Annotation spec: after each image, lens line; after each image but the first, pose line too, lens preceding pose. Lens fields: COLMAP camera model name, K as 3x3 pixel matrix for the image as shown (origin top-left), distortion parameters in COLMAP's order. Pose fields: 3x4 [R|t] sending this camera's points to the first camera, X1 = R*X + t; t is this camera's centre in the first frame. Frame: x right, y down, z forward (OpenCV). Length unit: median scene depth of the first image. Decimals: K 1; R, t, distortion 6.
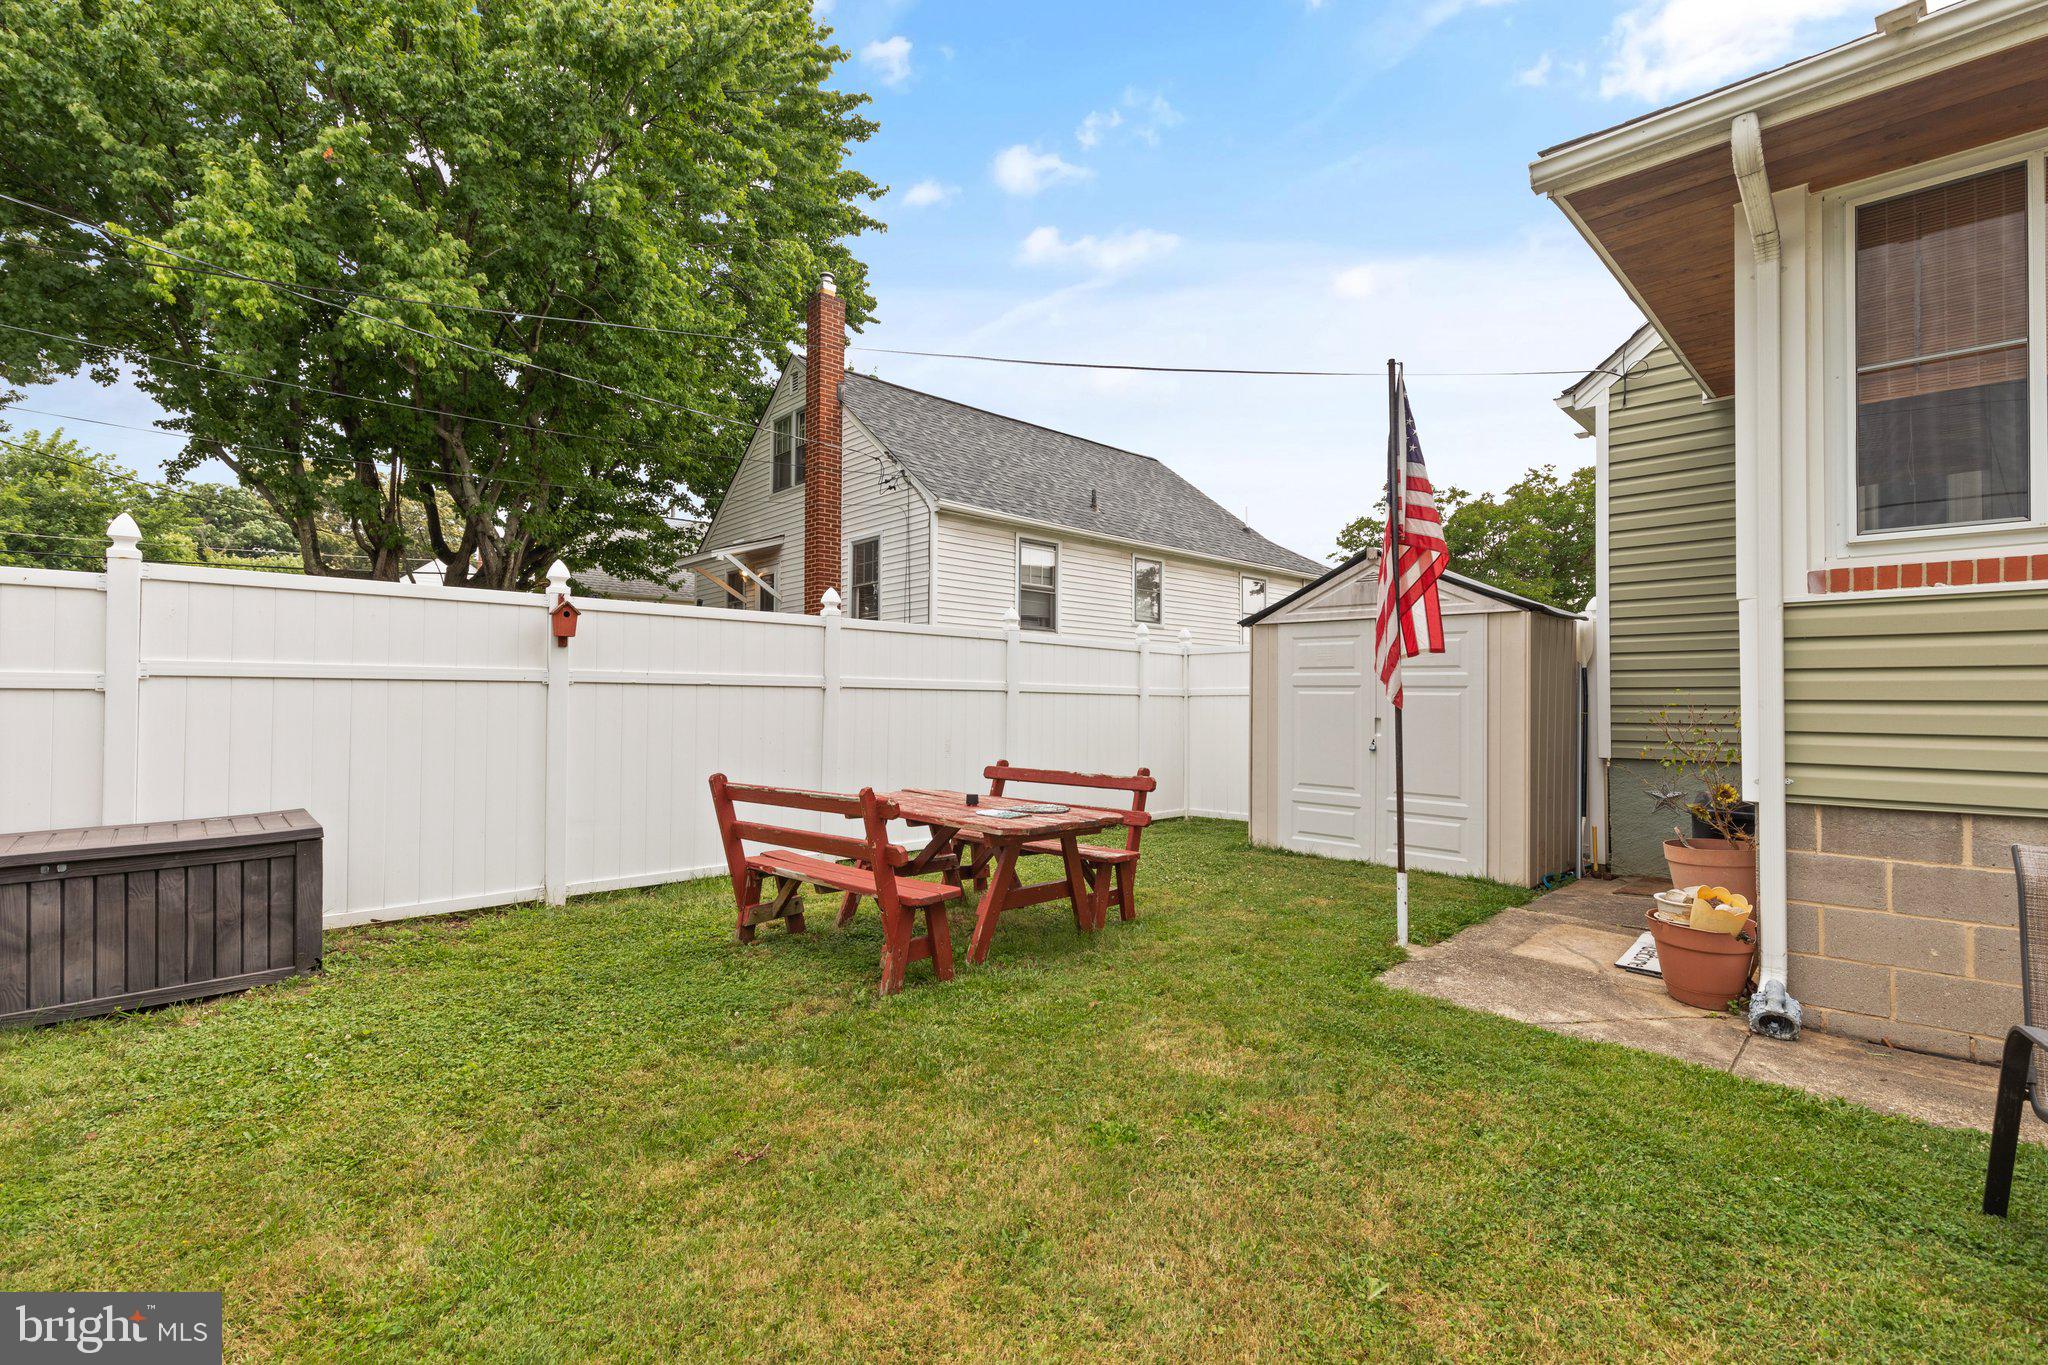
lens RADIAL K [[929.8, 0, 1025.6], [0, 929.8, 699.3], [0, 0, 1]] dist [0.003695, 0.000414]
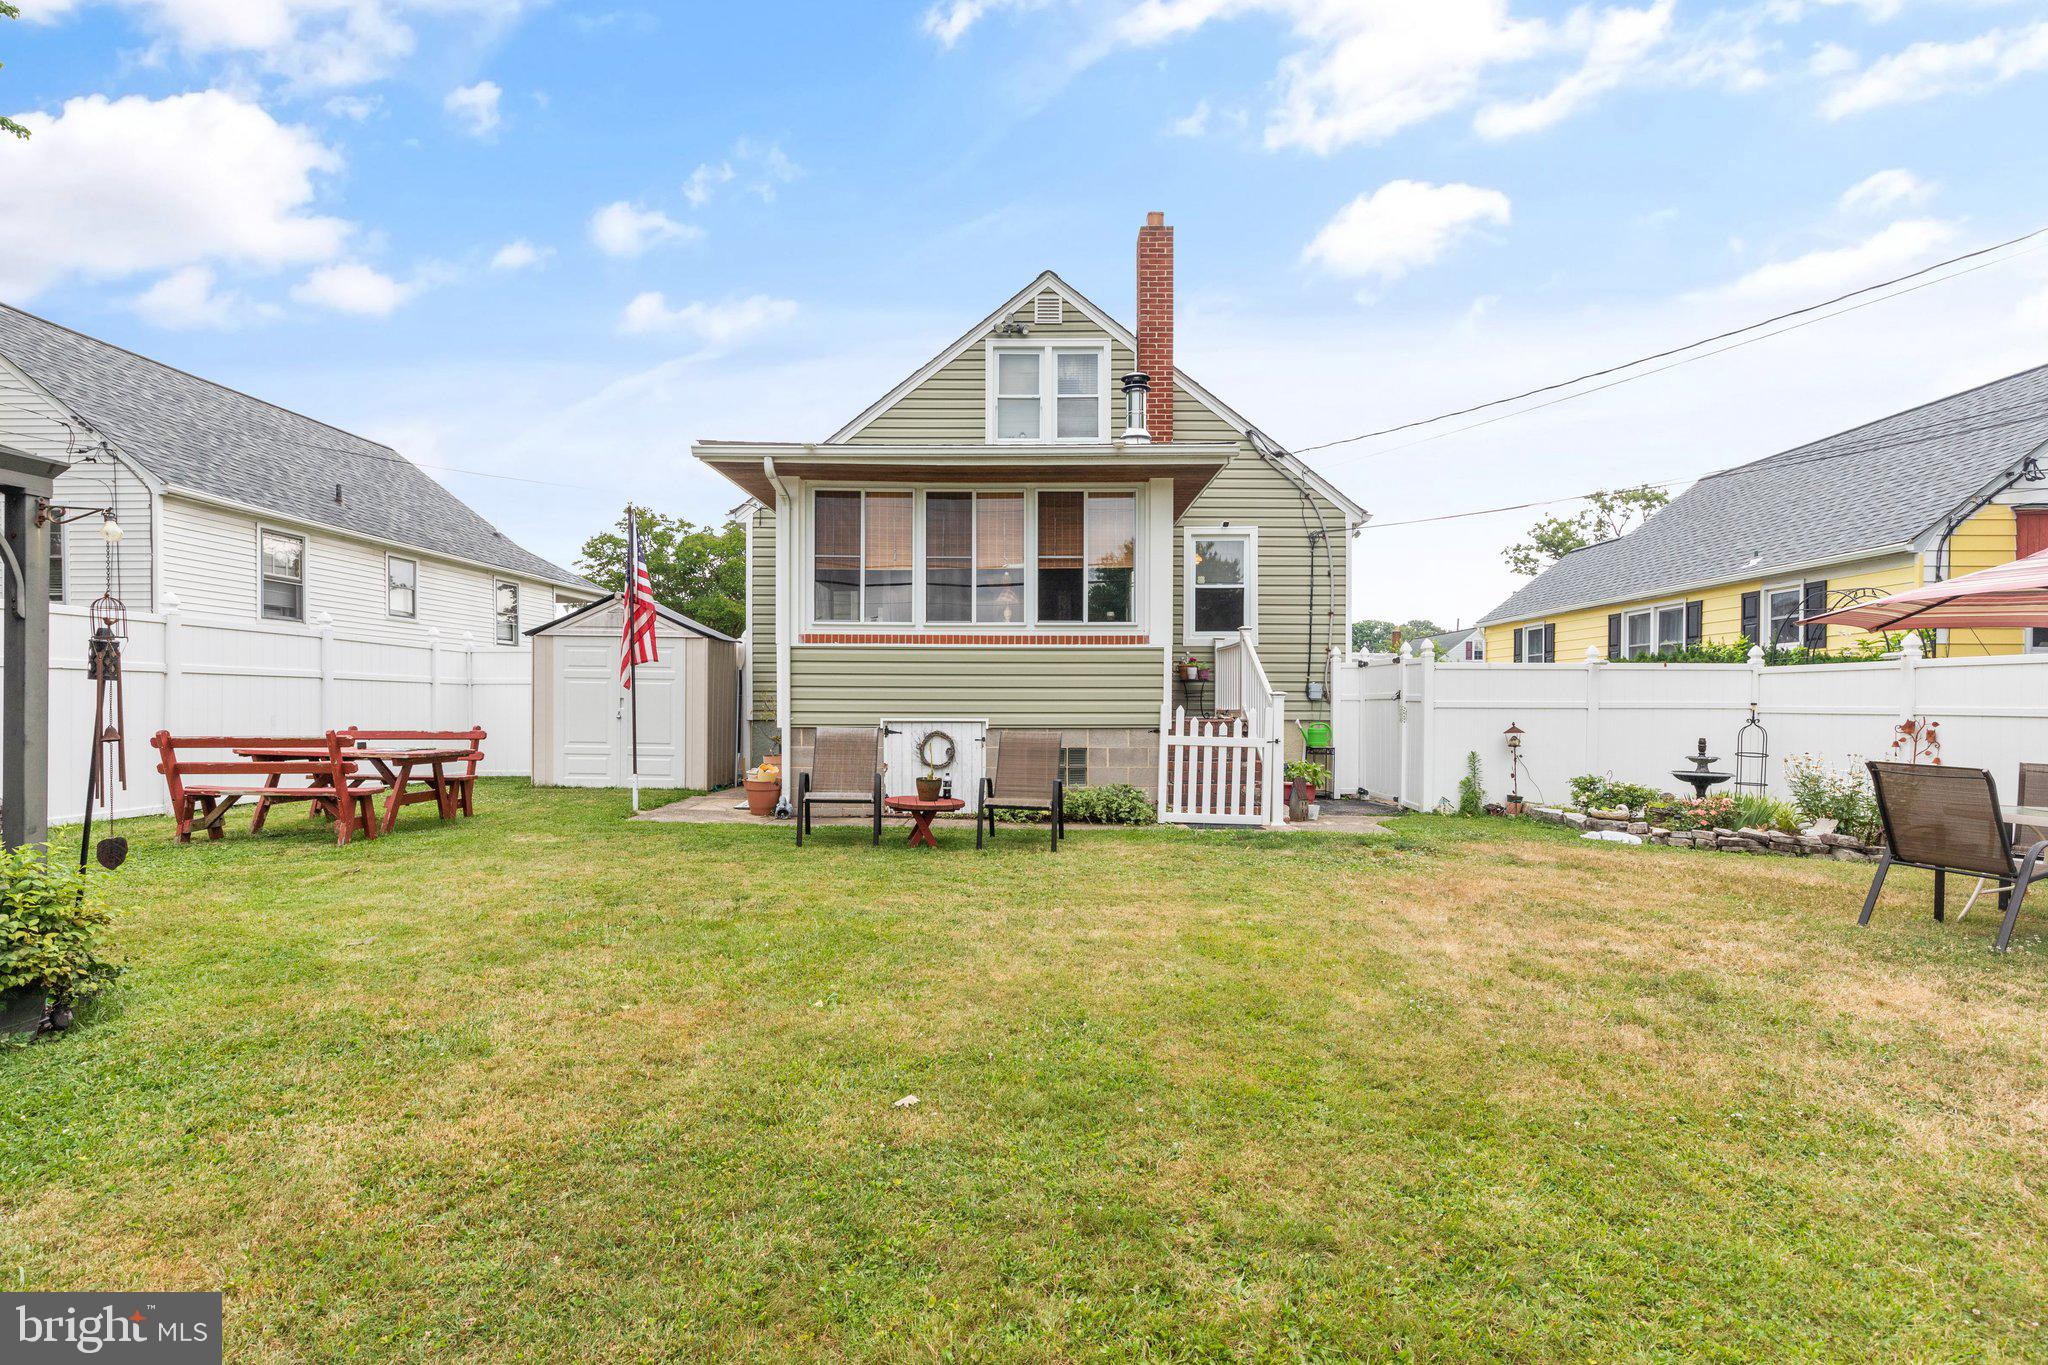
lens RADIAL K [[929.8, 0, 1025.6], [0, 929.8, 699.3], [0, 0, 1]] dist [0.003695, 0.000414]
pose [[0.714217, -0.000747, 0.699924, -0.122343], [-0.003330, 0.999984, 0.004465, 0.006263], [-0.699916, -0.005520, 0.714204, -0.313950]]
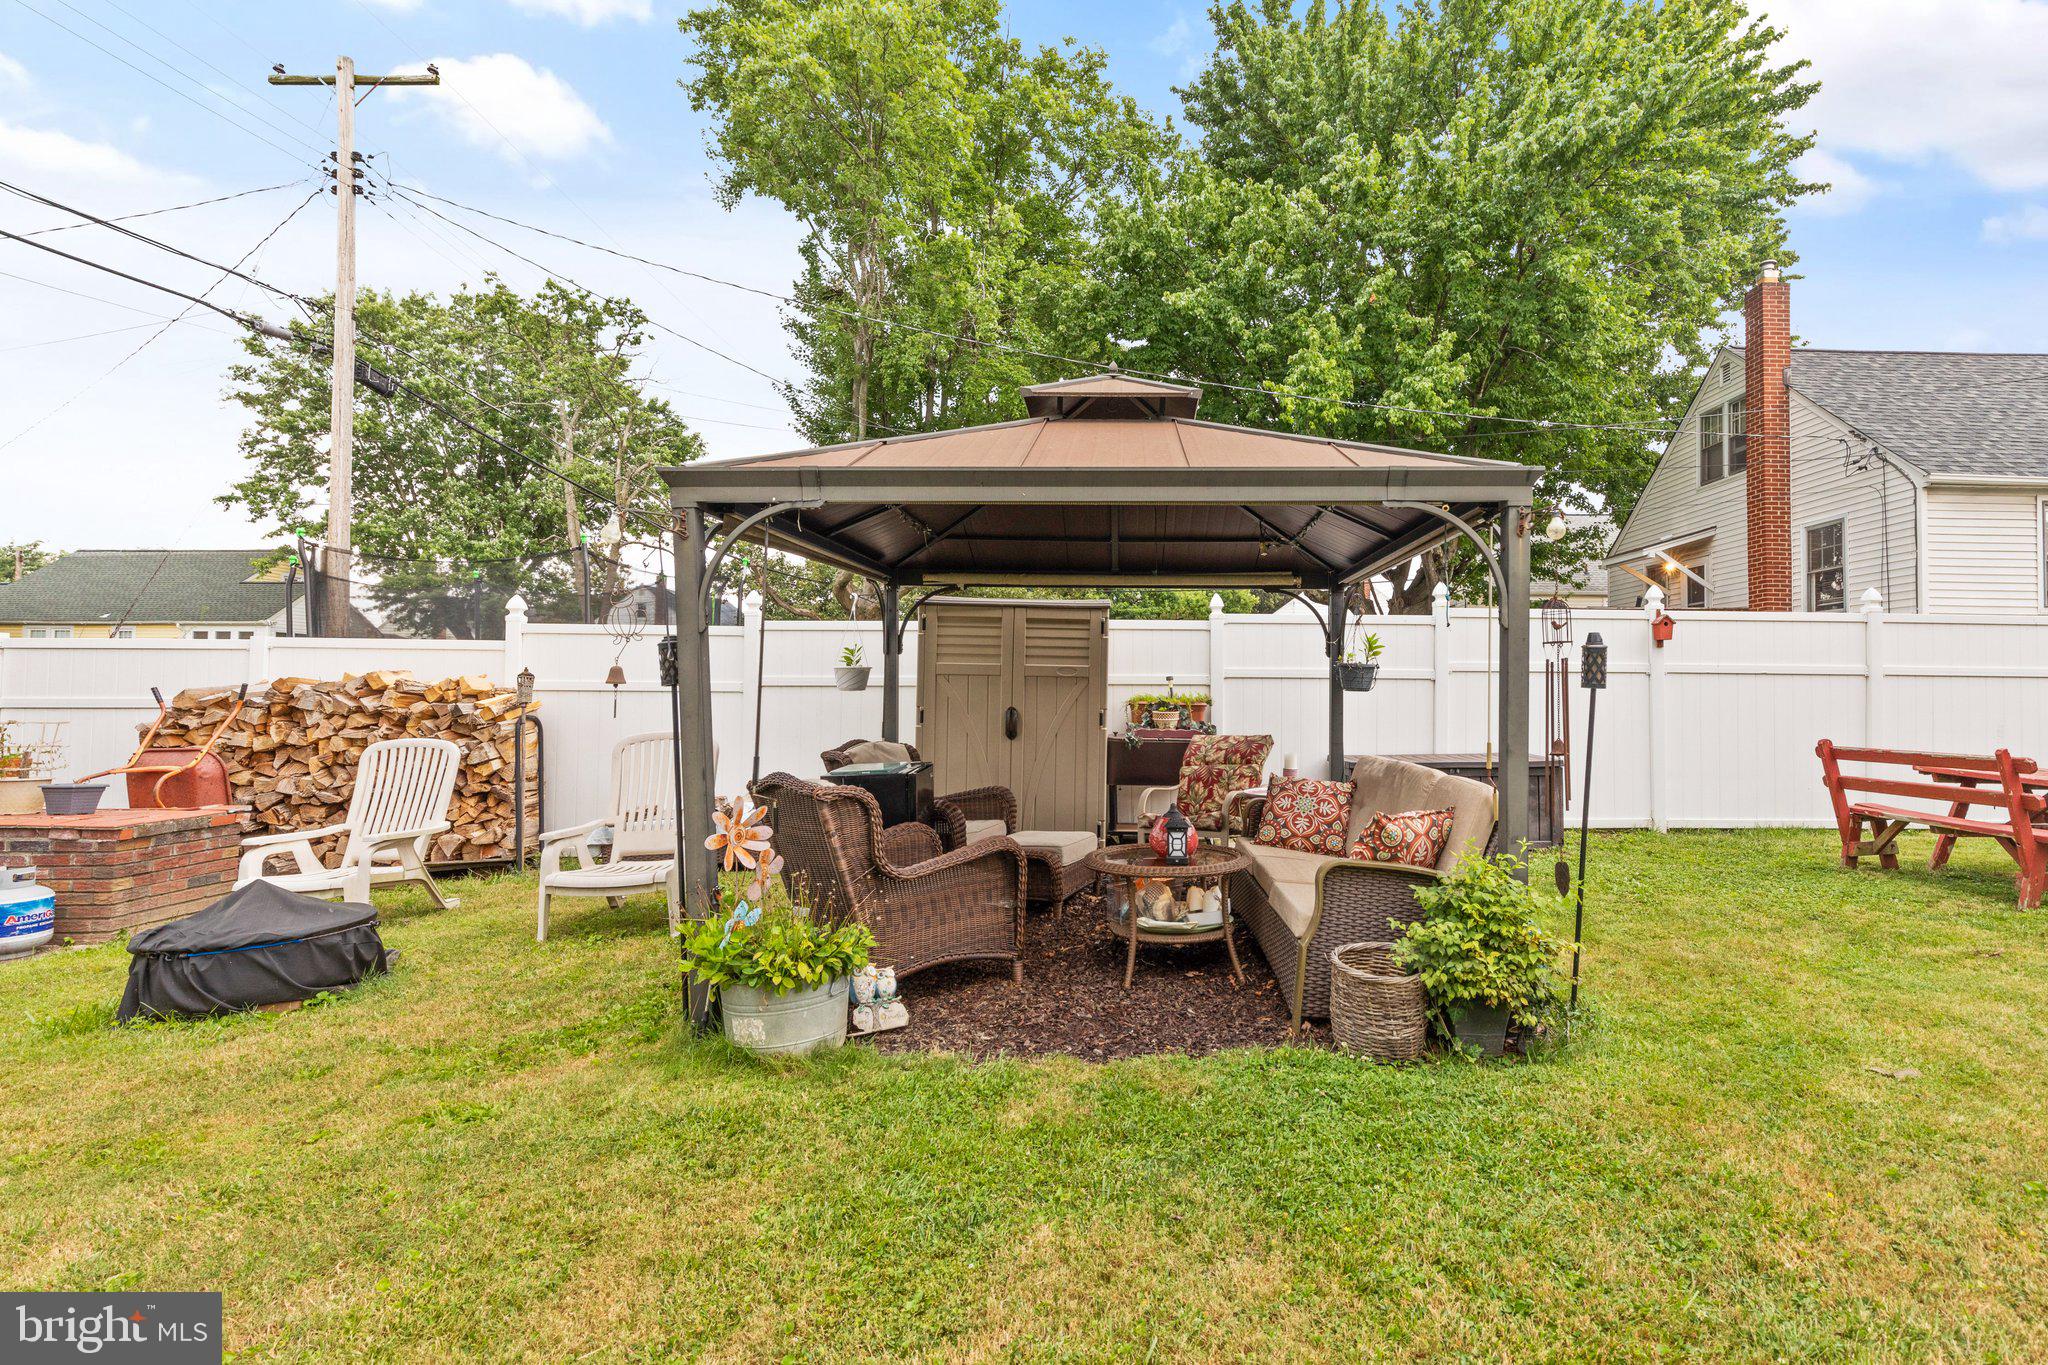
lens RADIAL K [[958.3, 0, 1144.4], [0, 958.3, 667.8], [0, 0, 1]] dist [0.000470, -0.000319]
pose [[0.751827, -0.015665, -0.659174, -0.049054], [-0.000786, 0.999696, -0.024654, 0.003738], [0.659360, 0.019054, 0.751586, -0.217010]]
